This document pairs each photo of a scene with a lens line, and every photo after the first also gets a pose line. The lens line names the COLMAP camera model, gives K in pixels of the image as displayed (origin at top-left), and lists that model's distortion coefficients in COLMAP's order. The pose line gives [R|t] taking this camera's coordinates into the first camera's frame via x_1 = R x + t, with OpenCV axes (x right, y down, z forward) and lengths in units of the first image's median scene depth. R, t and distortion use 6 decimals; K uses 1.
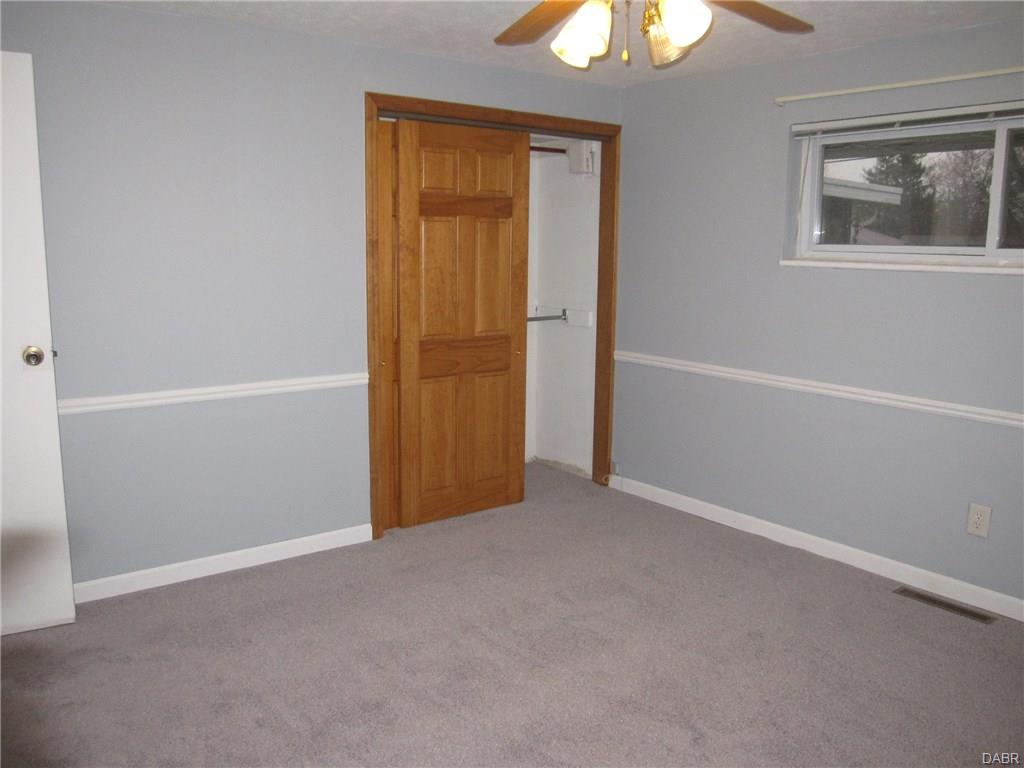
lens RADIAL K [[848.8, 0, 516.3], [0, 848.8, 387.4], [0, 0, 1]] dist [-0.088703, 0.059567]
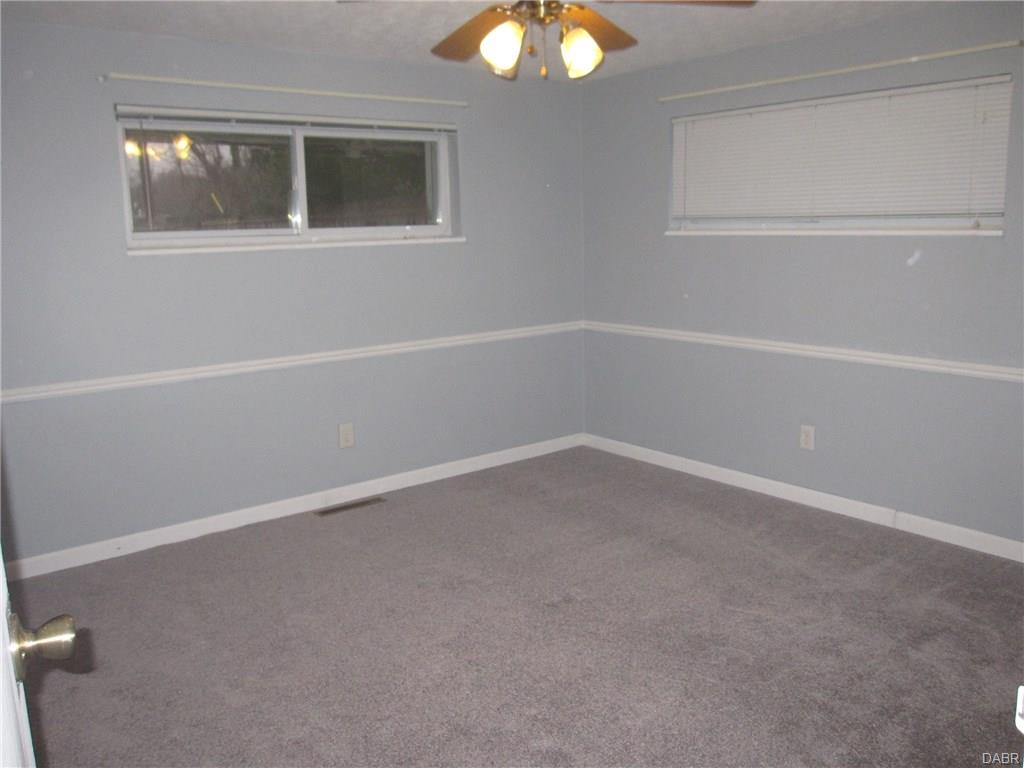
lens RADIAL K [[848.8, 0, 516.3], [0, 848.8, 387.4], [0, 0, 1]] dist [-0.088703, 0.059567]
pose [[-0.031288, -0.194732, 0.980357, -0.725178], [0.188708, 0.962047, 0.197118, -0.122492], [-0.981535, 0.191169, 0.006647, 0.693624]]
